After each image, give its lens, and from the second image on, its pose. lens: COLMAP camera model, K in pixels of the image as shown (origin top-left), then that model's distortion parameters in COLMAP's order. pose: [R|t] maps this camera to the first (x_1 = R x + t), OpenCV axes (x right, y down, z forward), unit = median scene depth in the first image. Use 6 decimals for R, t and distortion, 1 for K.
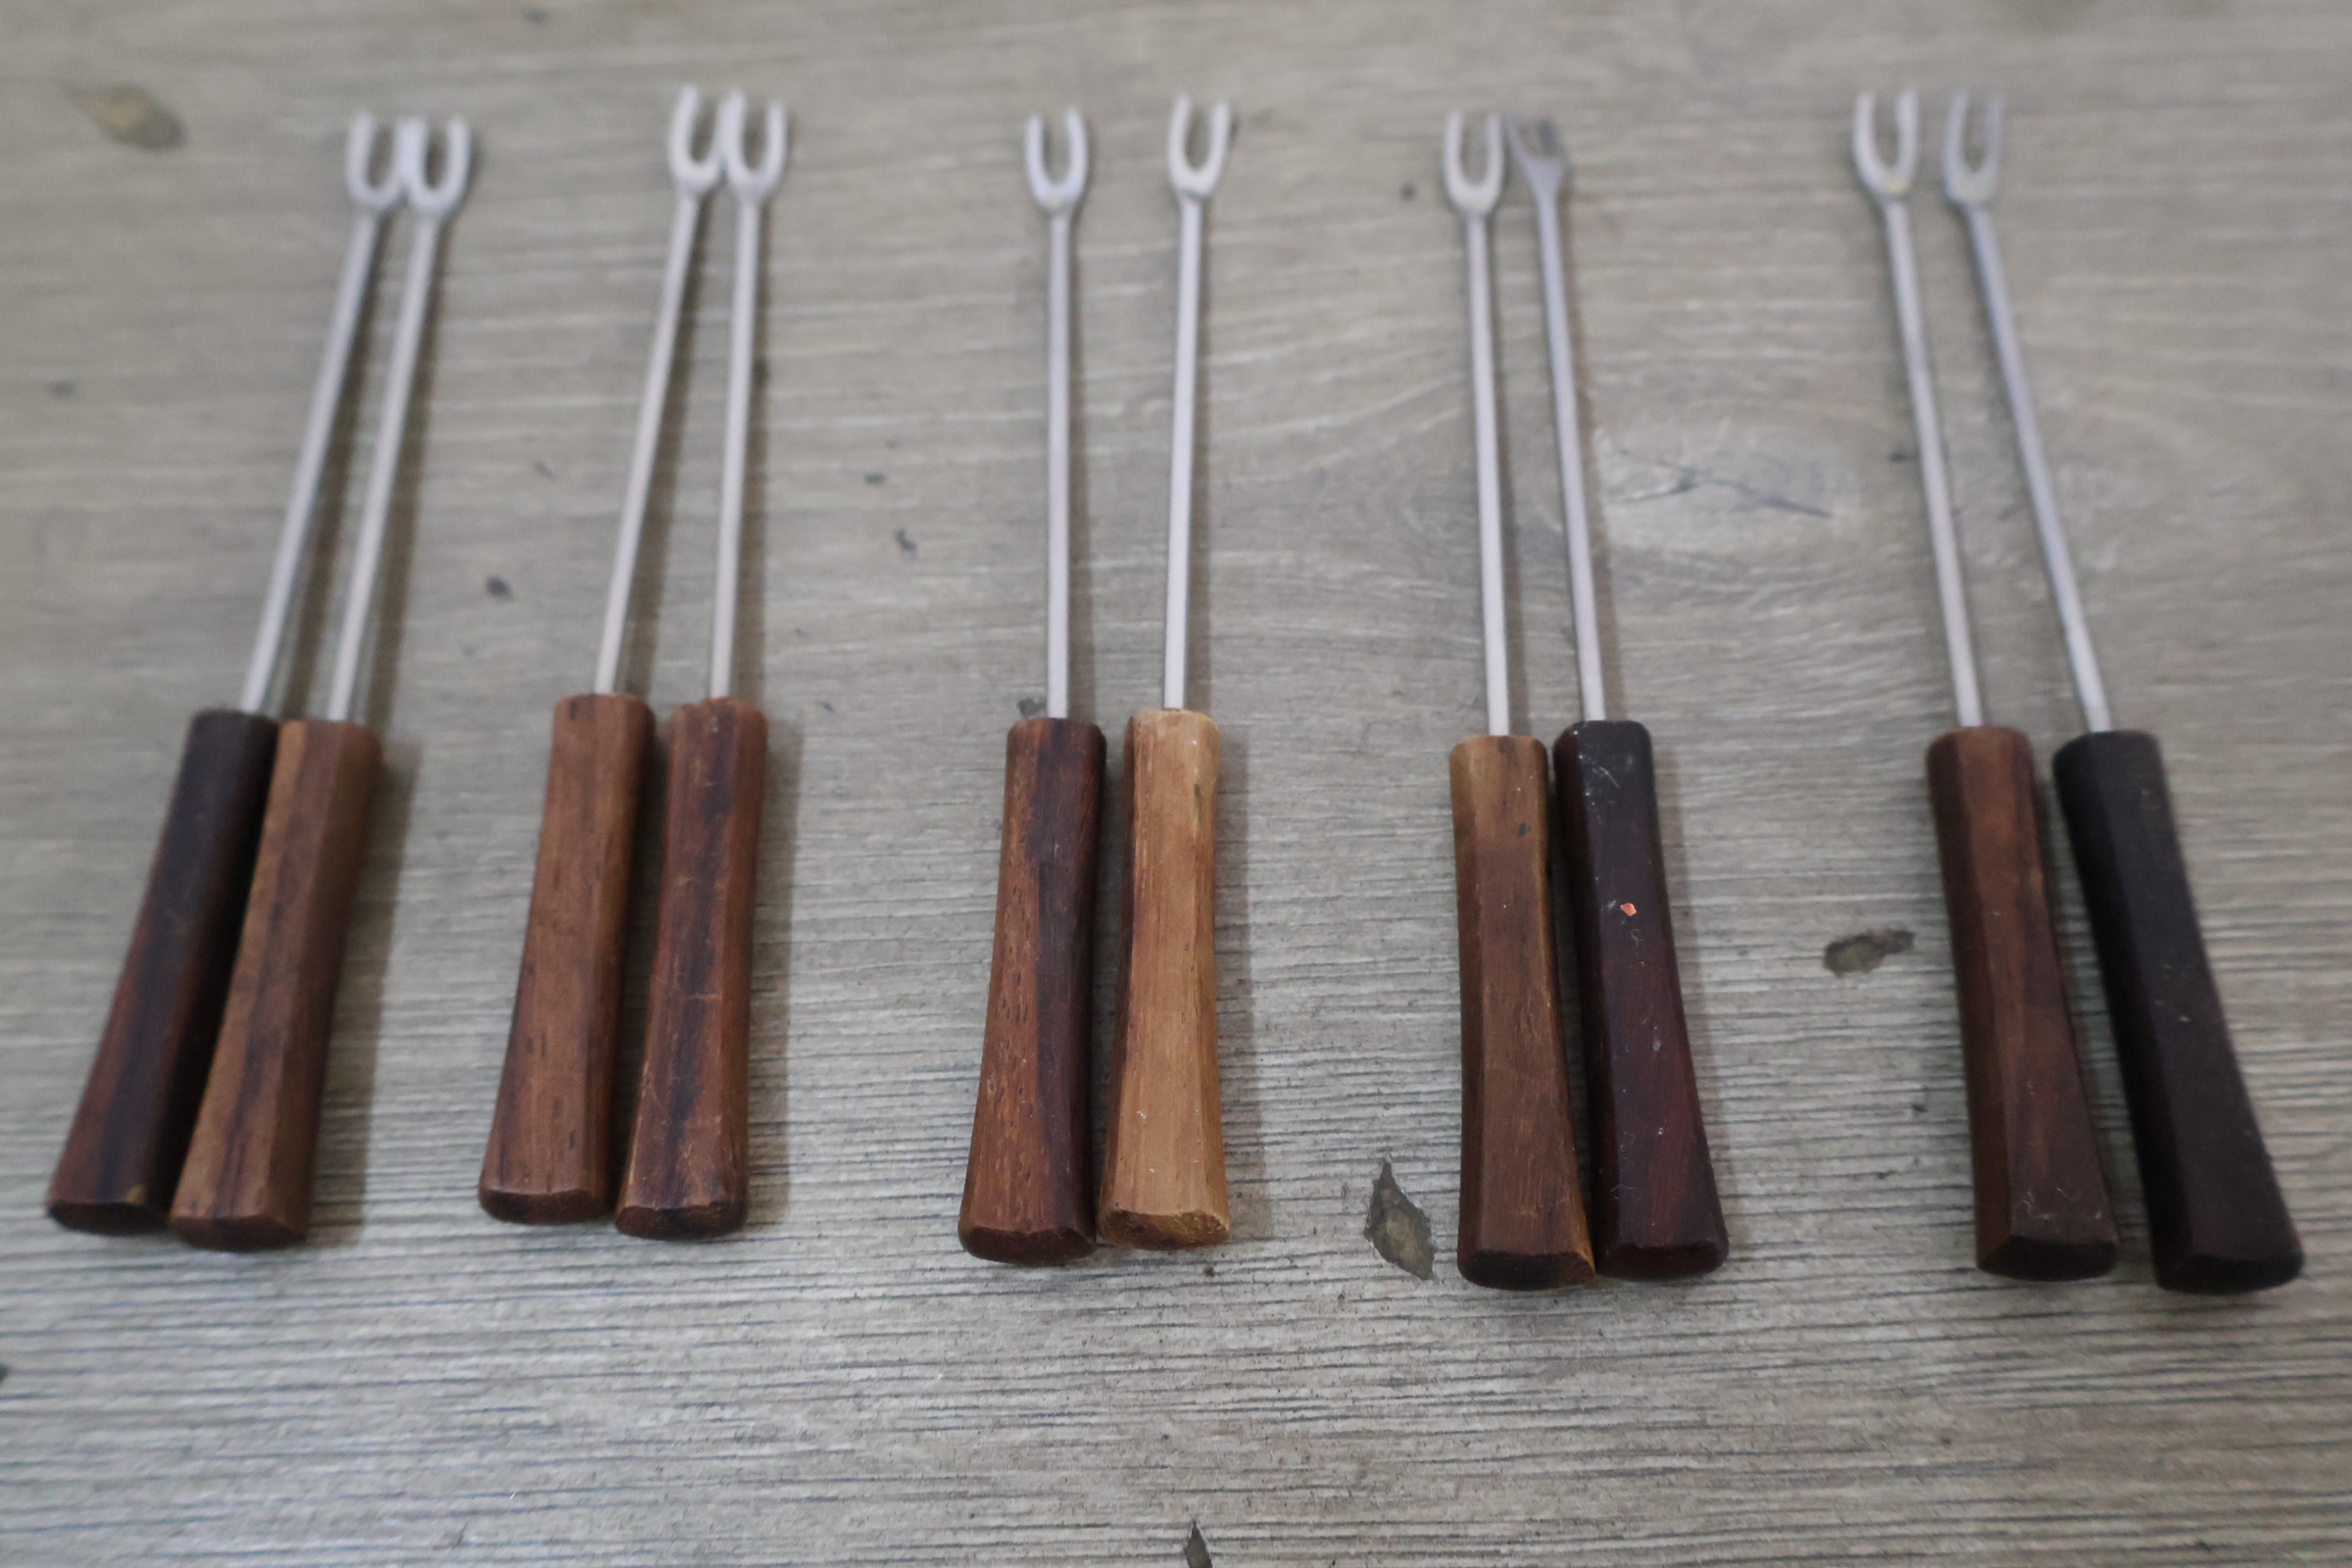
lens RADIAL K [[2227.3, 0, 1176.0], [0, 2227.3, 784.0], [0, 0, 1]] dist [0.015512, -0.007534]
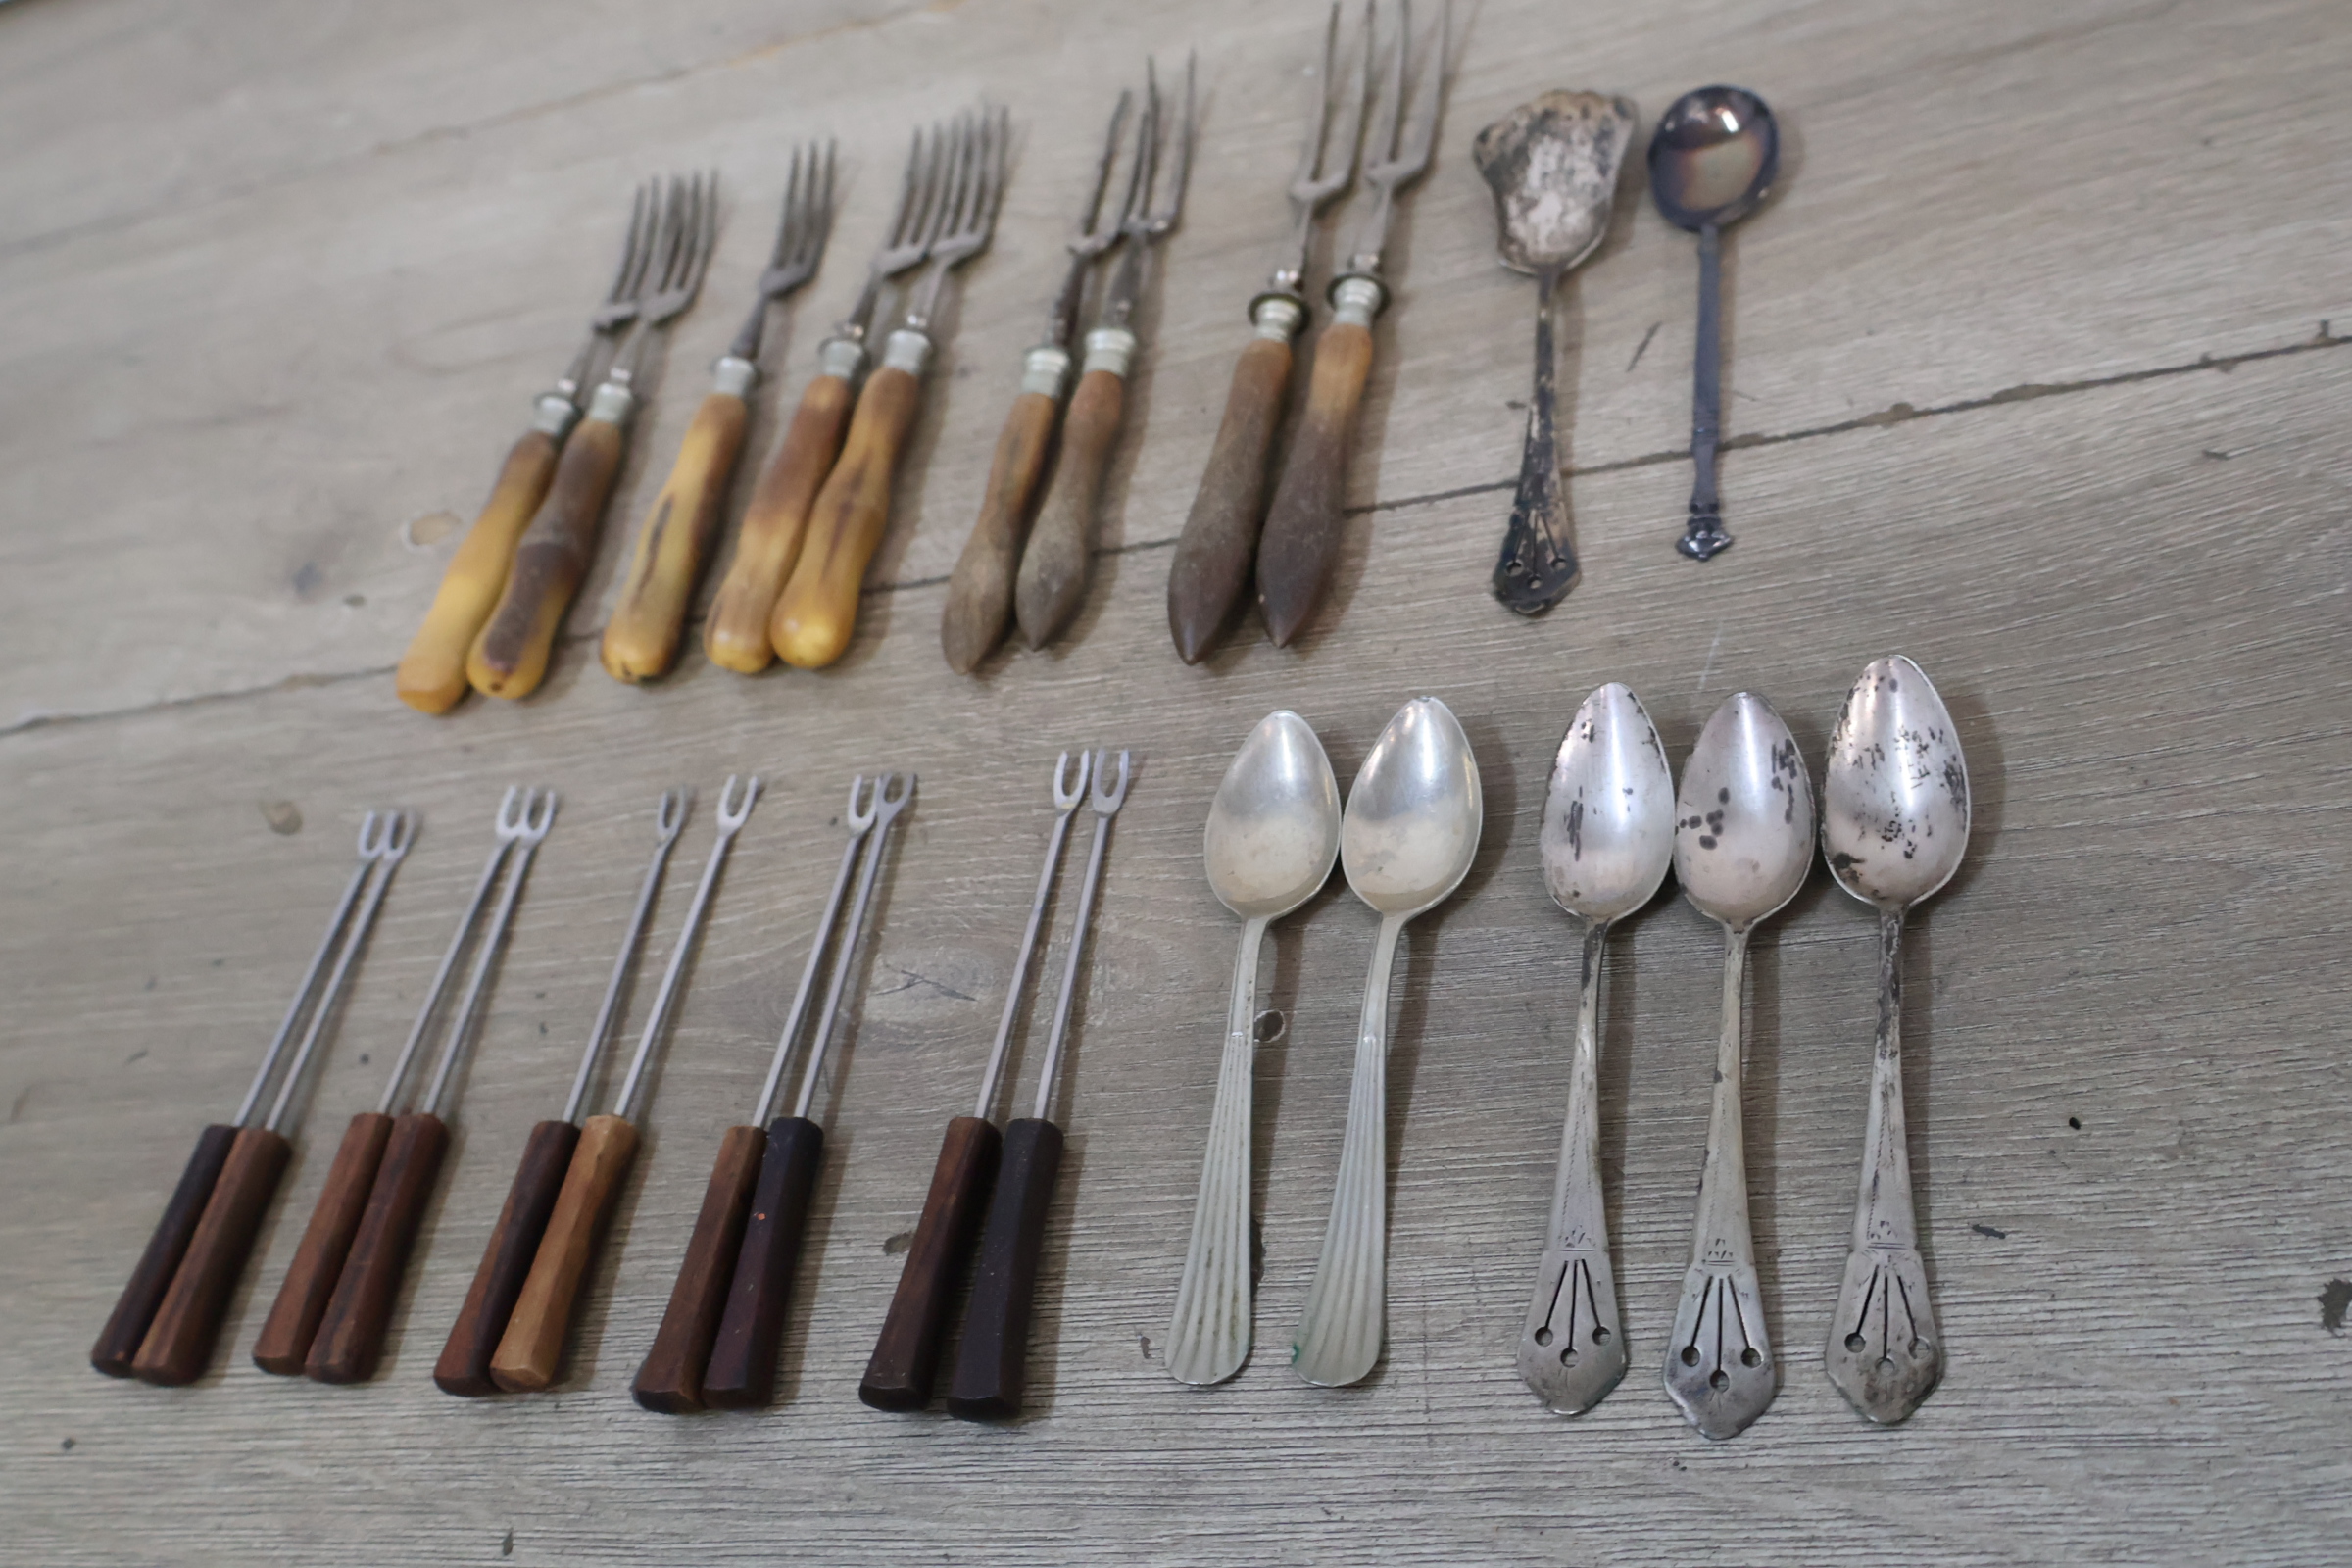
lens RADIAL K [[2215.4, 0, 1176.0], [0, 2215.4, 784.0], [0, 0, 1]] dist [0.012044, 0.001526]
pose [[0.944241, -0.065288, -0.322718, 1.122558], [0.005352, 0.983058, -0.183219, 0.039635], [0.329212, 0.171276, 0.928592, -0.680671]]
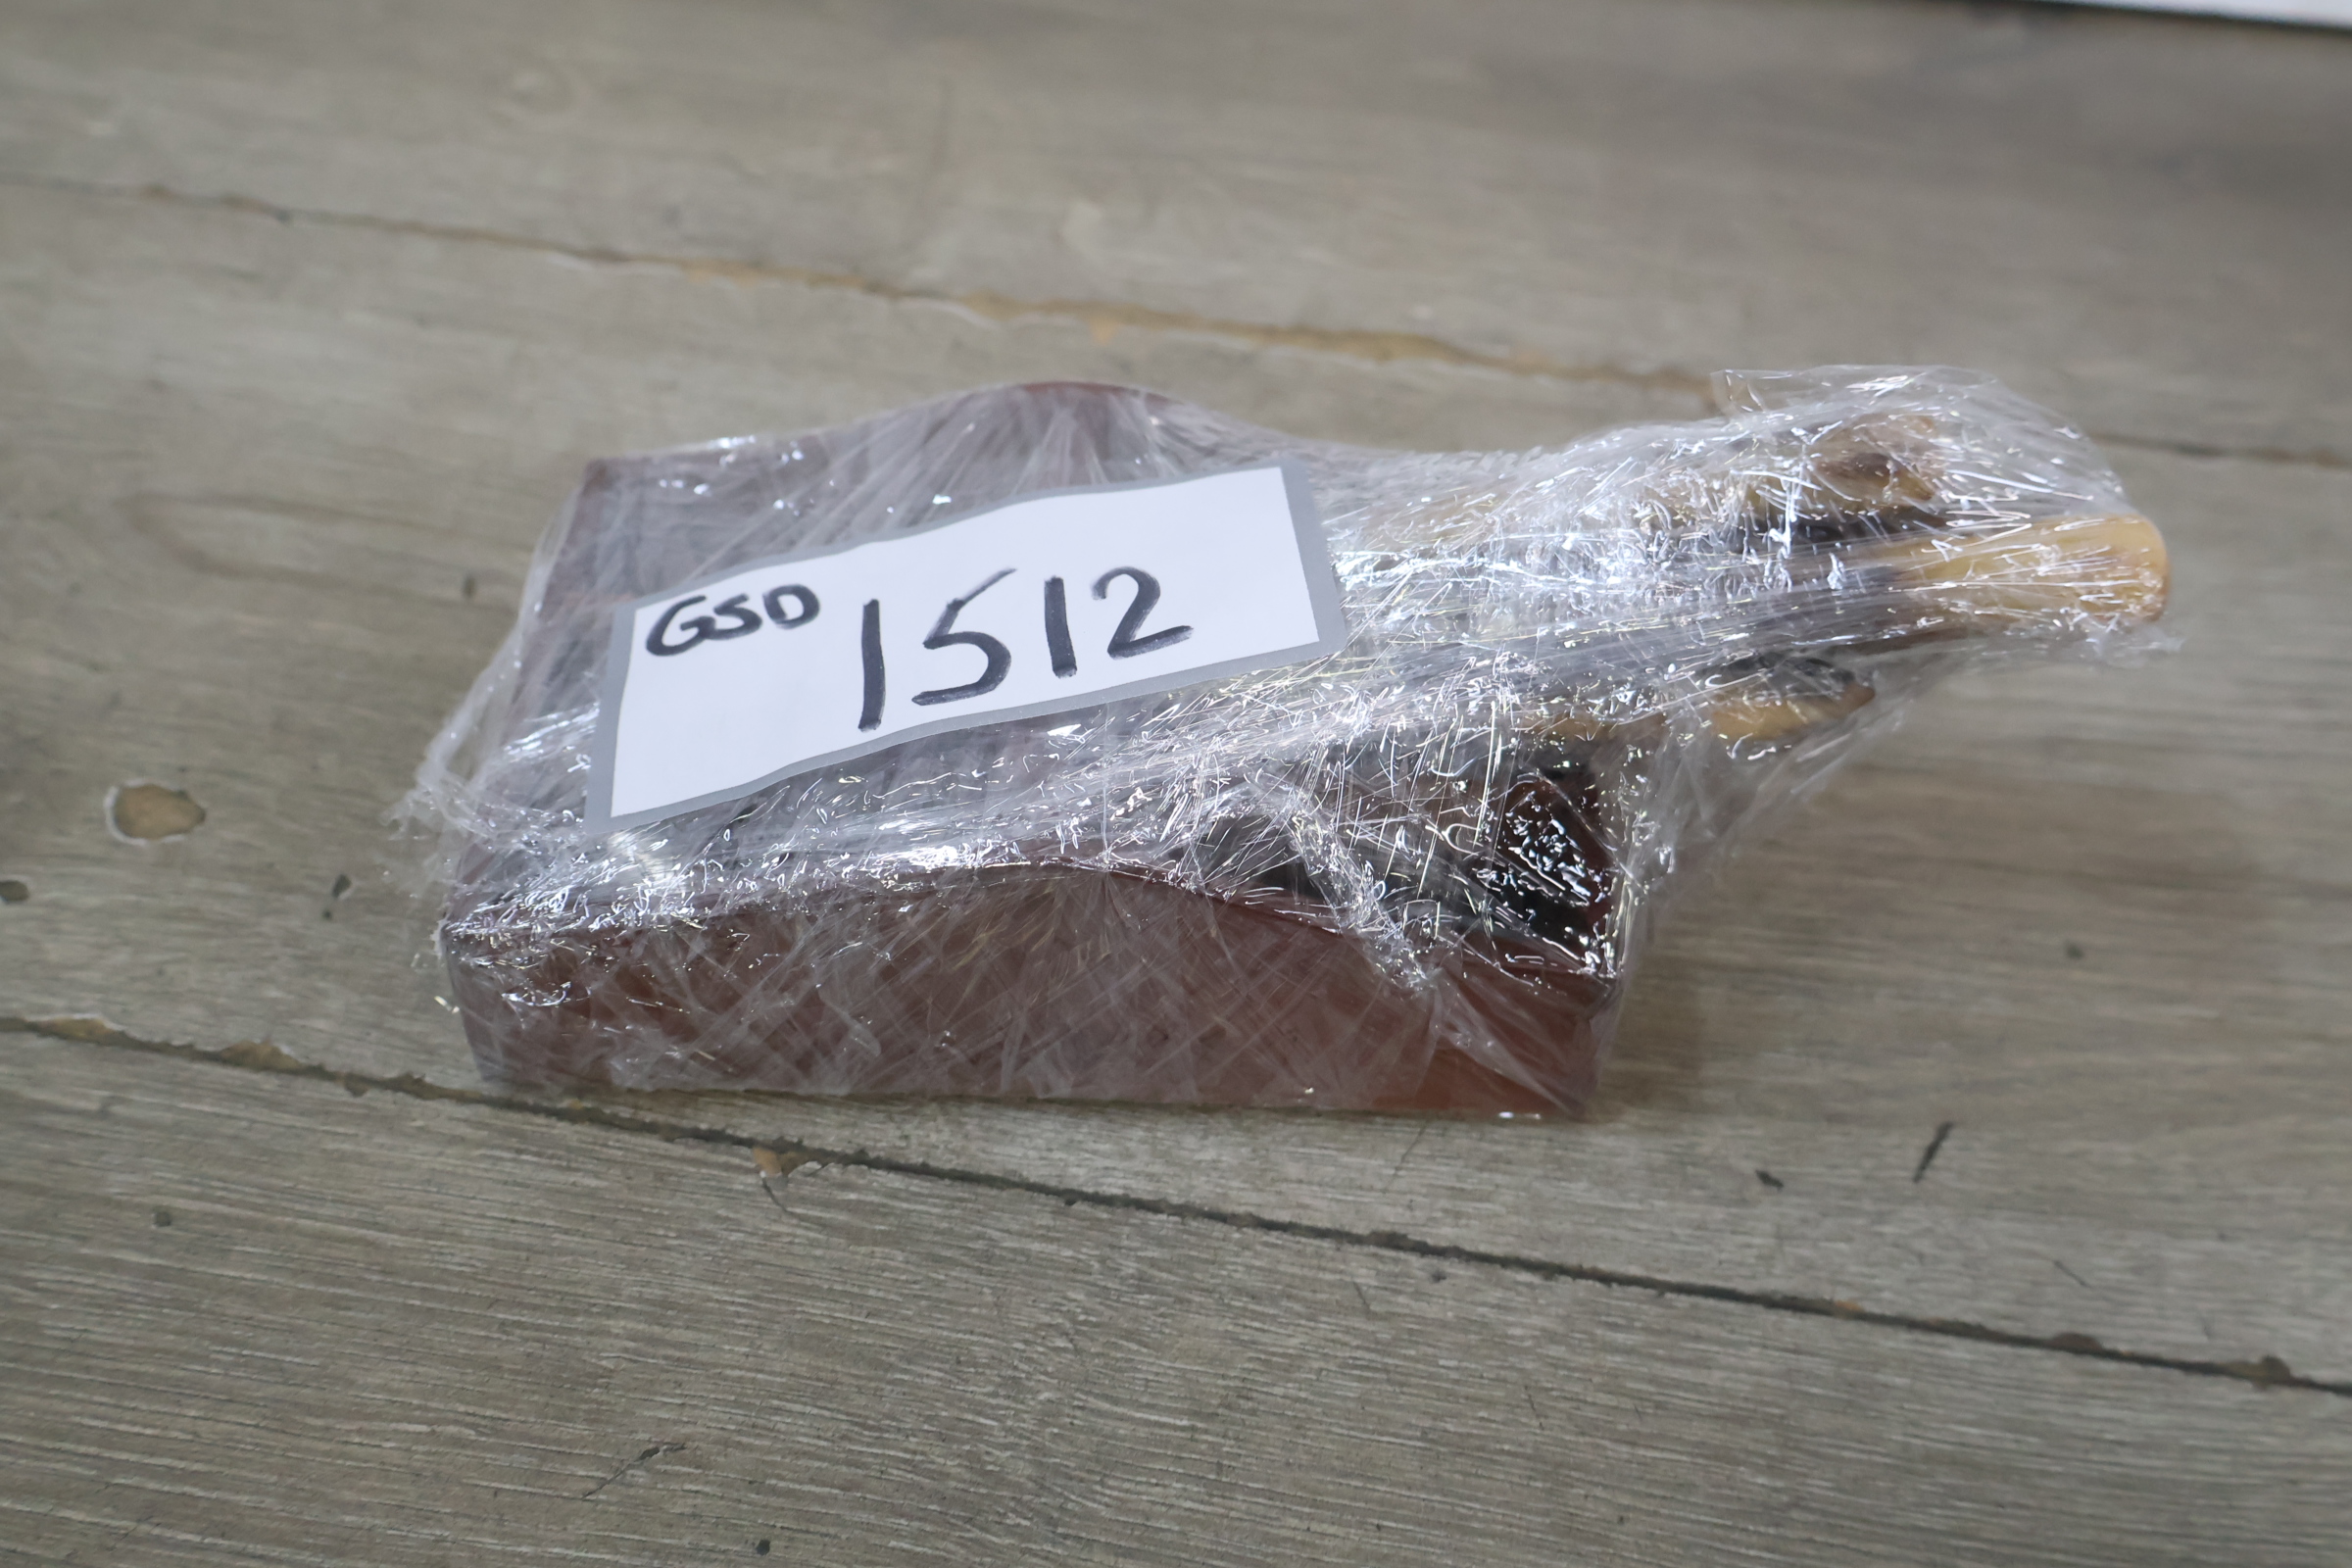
lens RADIAL K [[2265.3, 0, 1176.0], [0, 2265.3, 784.0], [0, 0, 1]] dist [0.005968, 0.019169]
pose [[0.979469, 0.191506, -0.062981, 0.384292], [-0.201525, 0.938465, -0.280486, -0.421580], [0.005390, 0.287419, 0.957790, -0.358657]]
